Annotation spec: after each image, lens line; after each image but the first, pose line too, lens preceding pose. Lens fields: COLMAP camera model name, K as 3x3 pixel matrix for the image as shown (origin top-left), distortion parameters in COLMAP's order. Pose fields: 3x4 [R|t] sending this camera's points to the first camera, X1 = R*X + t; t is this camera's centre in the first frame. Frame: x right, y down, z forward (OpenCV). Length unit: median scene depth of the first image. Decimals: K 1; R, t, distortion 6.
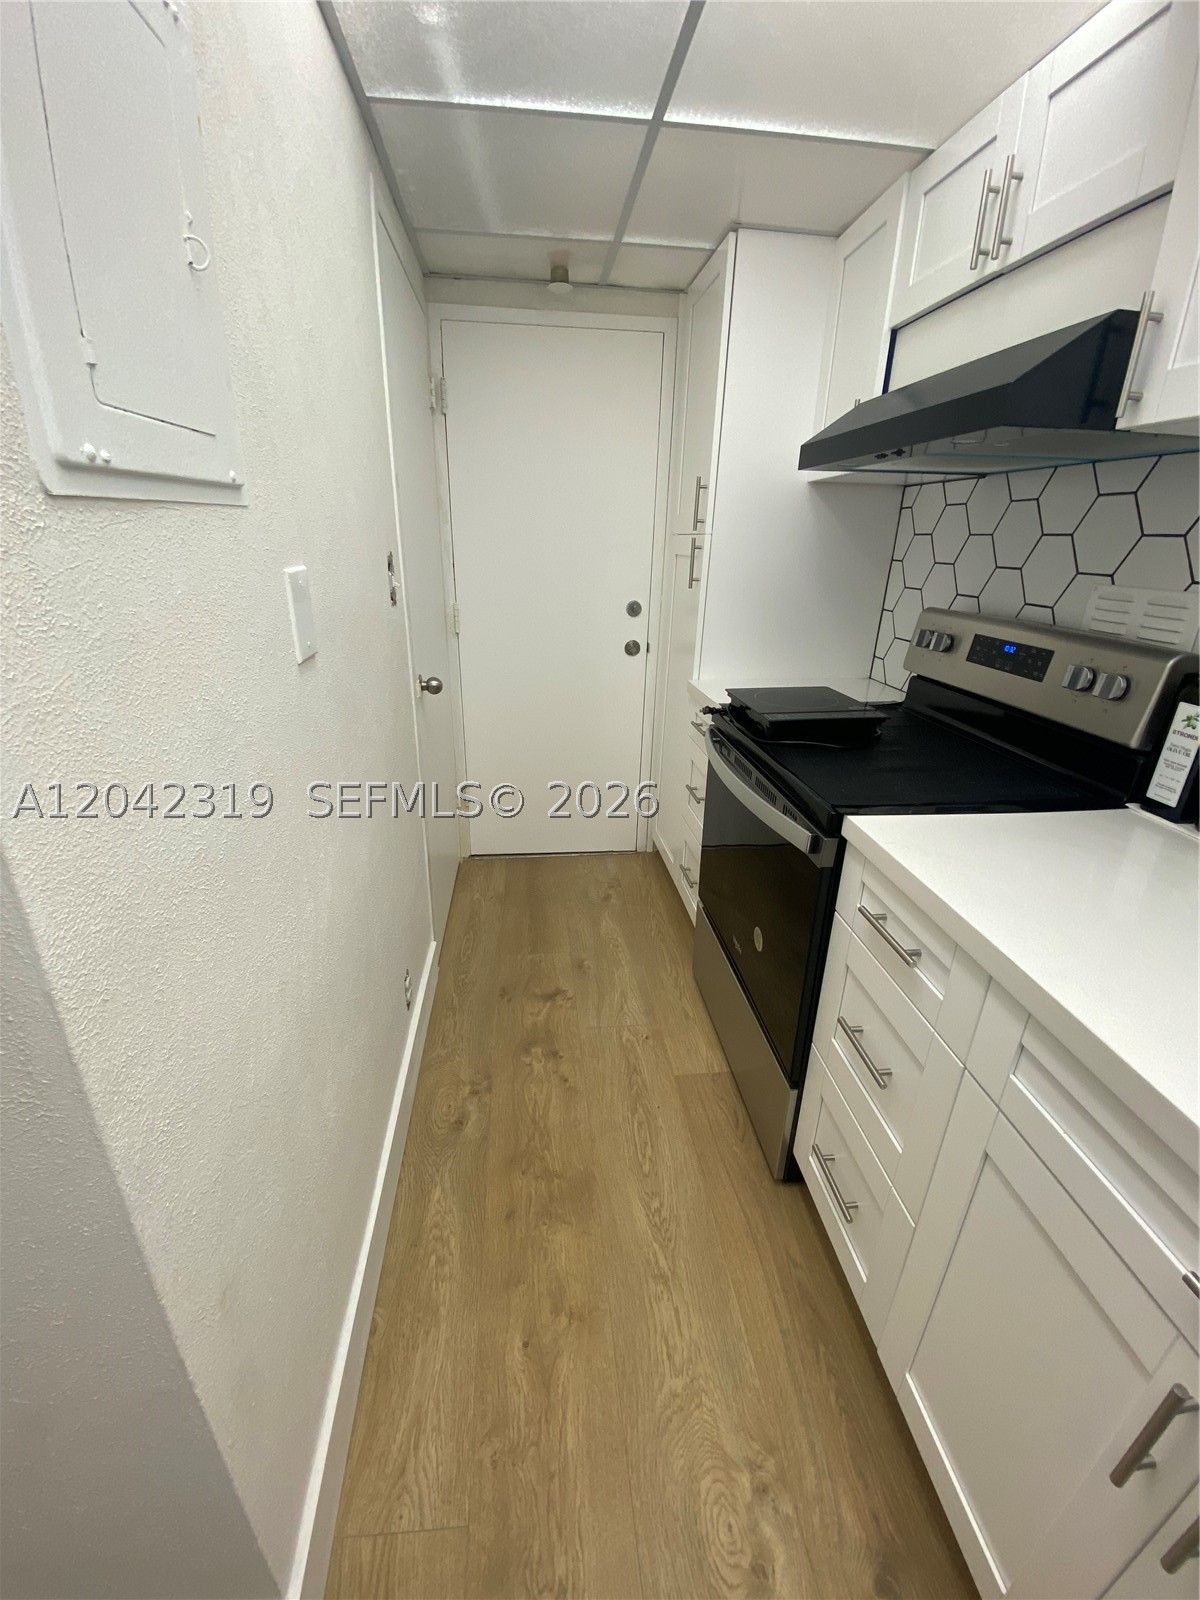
lens RADIAL K [[655.4, 0, 596.1], [0, 655.4, 792.8], [0, 0, 1]] dist [0.014340, -0.017580]
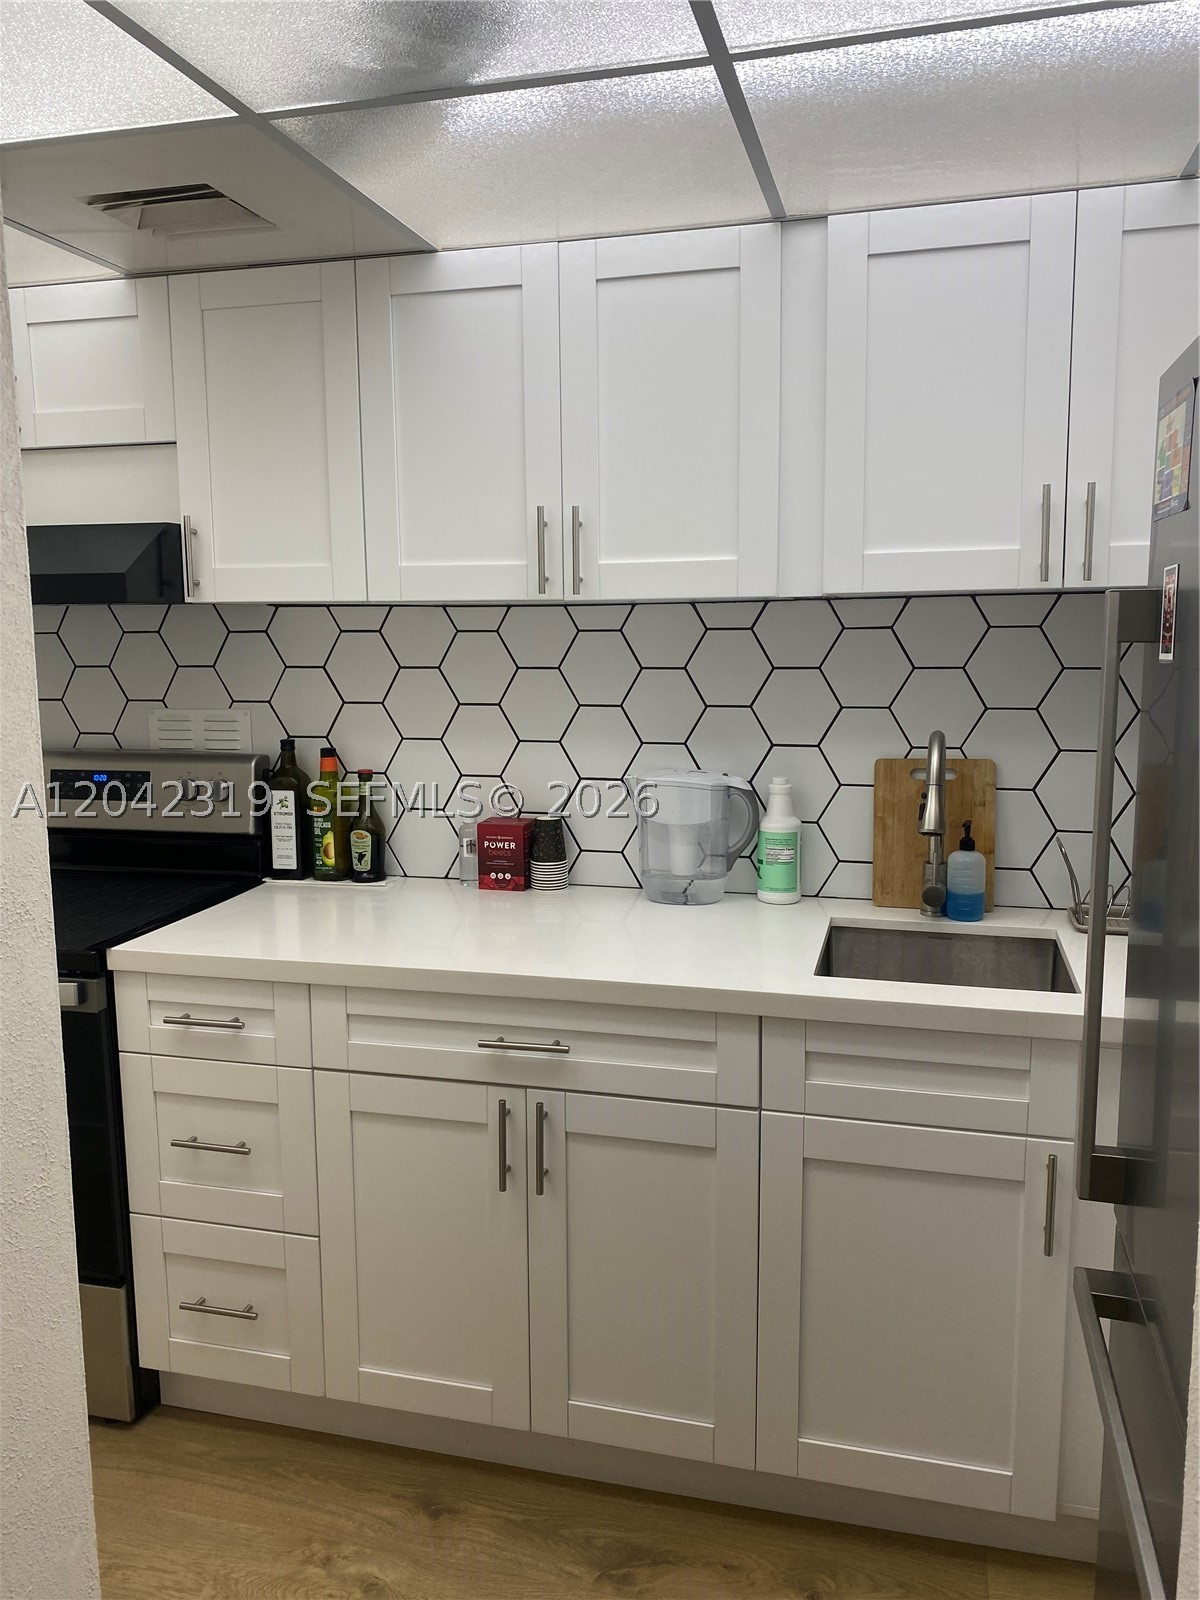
lens RADIAL K [[1222.3, 0, 603.0], [0, 1222.3, 782.1], [0, 0, 1]] dist [0.003462, 0.002296]
pose [[0.351211, -0.156387, 0.923144, -0.992140], [0.363100, 0.931543, 0.019668, 0.032323], [-0.863023, 0.328286, 0.383952, -0.444457]]
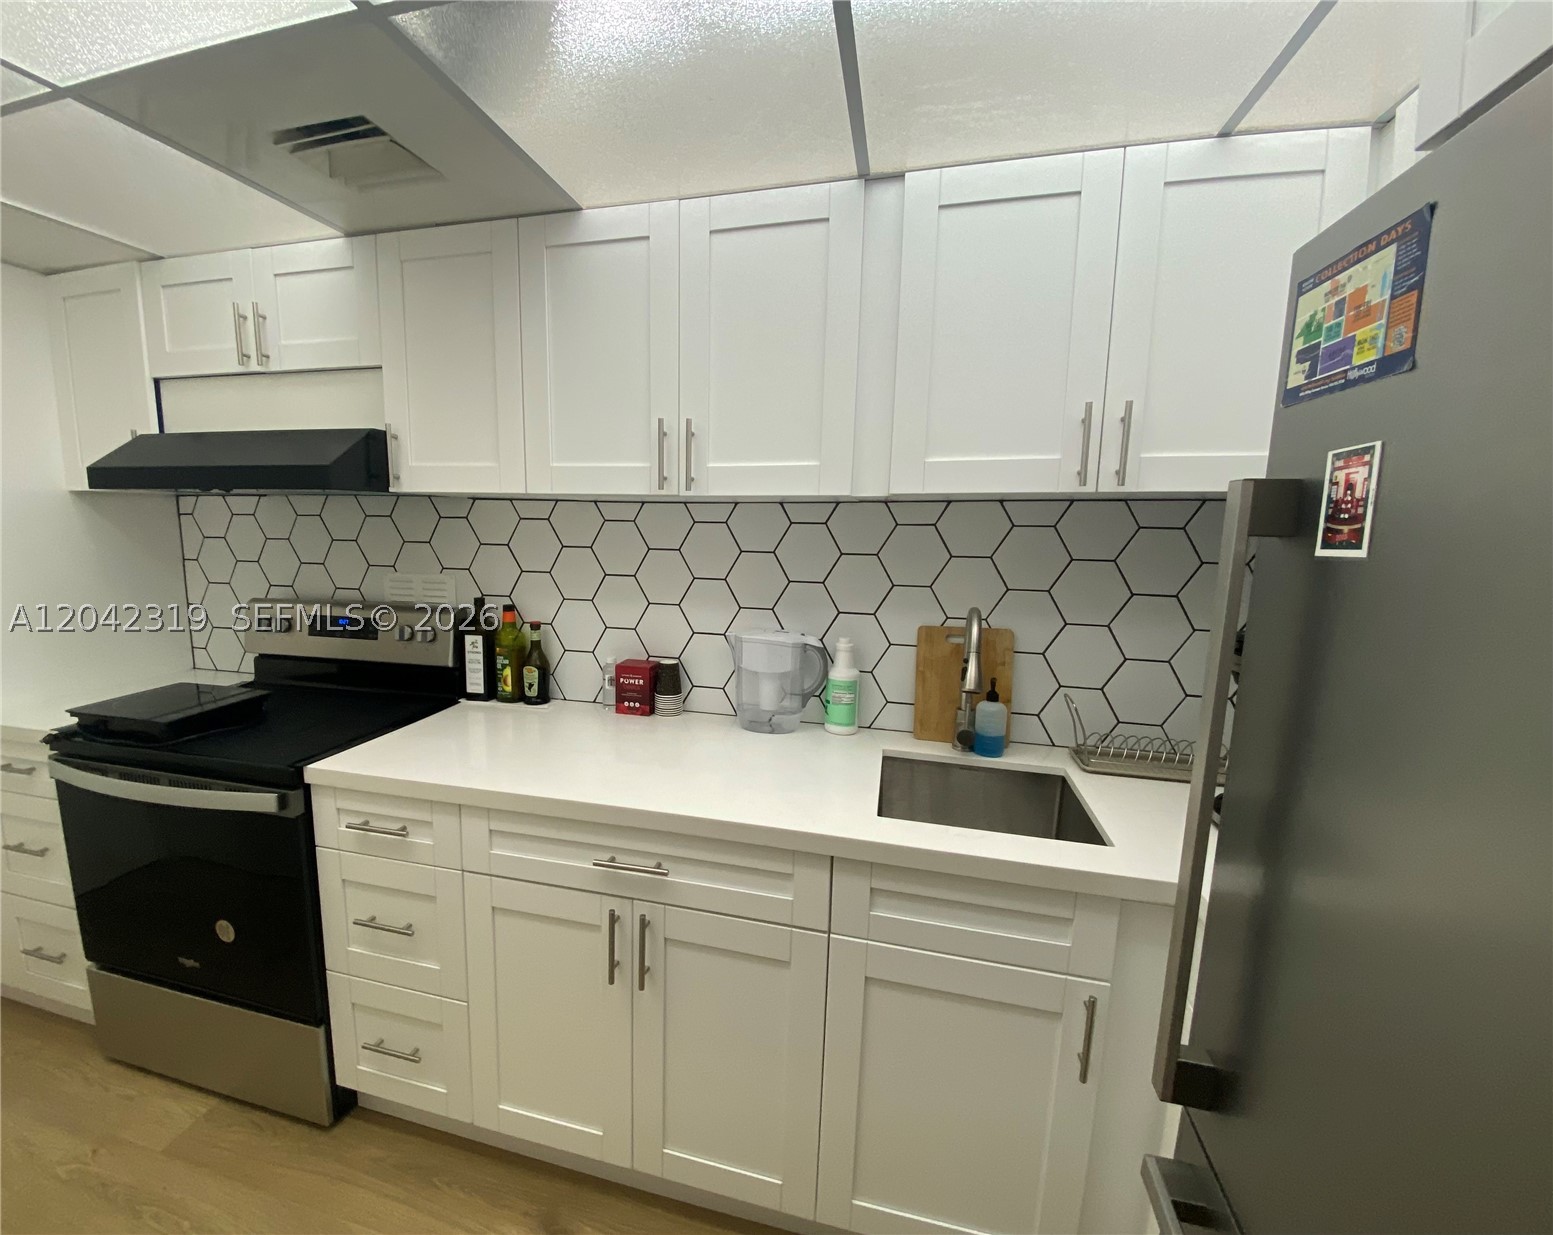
lens RADIAL K [[666.4, 0, 721.3], [0, 666.4, 621.1], [0, 0, 1]] dist [-0.000941, -0.000297]
pose [[0.362187, -0.158590, 0.918515, -0.435761], [0.339370, 0.940221, 0.028518, 0.005800], [-0.868129, 0.301387, 0.394357, -0.270970]]
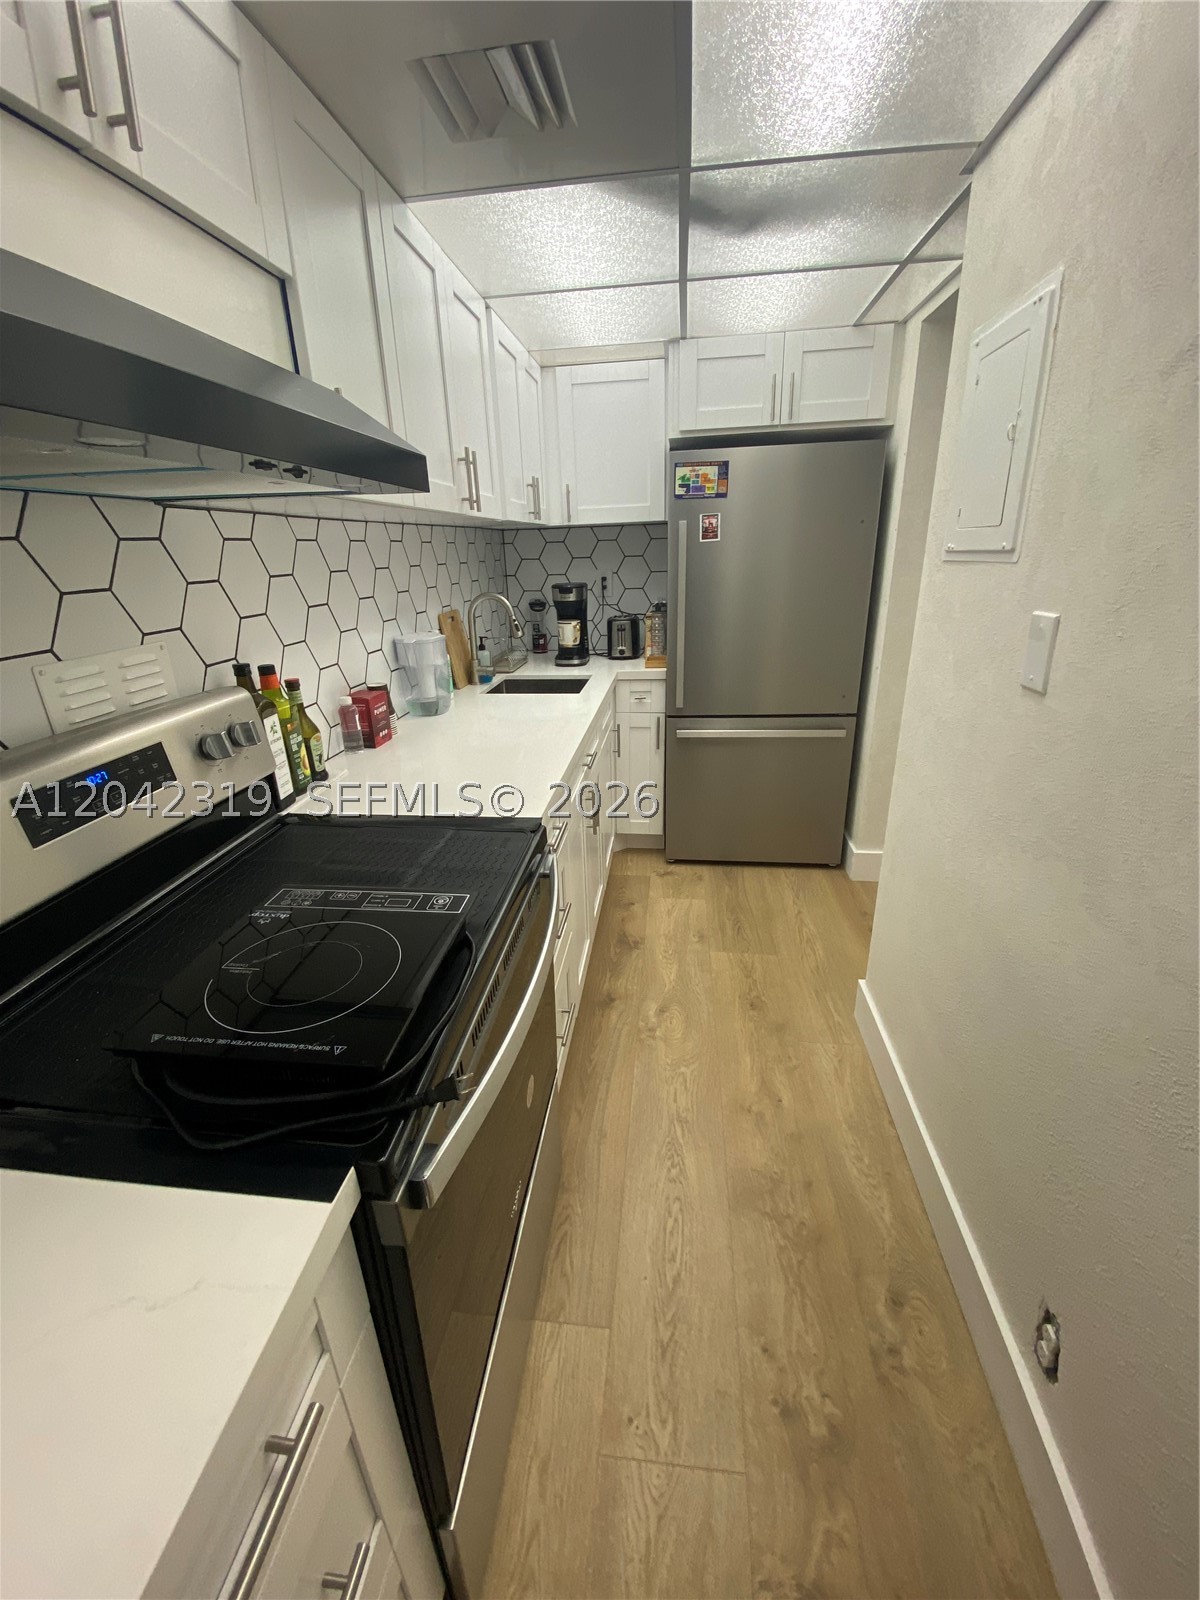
lens RADIAL K [[643.7, 0, 593.8], [0, 643.7, 793.6], [0, 0, 1]] dist [0.045584, -0.034847]
pose [[-0.973398, -0.080654, 0.214454, 0.045553], [0.086675, 0.736811, 0.670520, -0.713509], [-0.212092, 0.671271, -0.710220, 1.649489]]
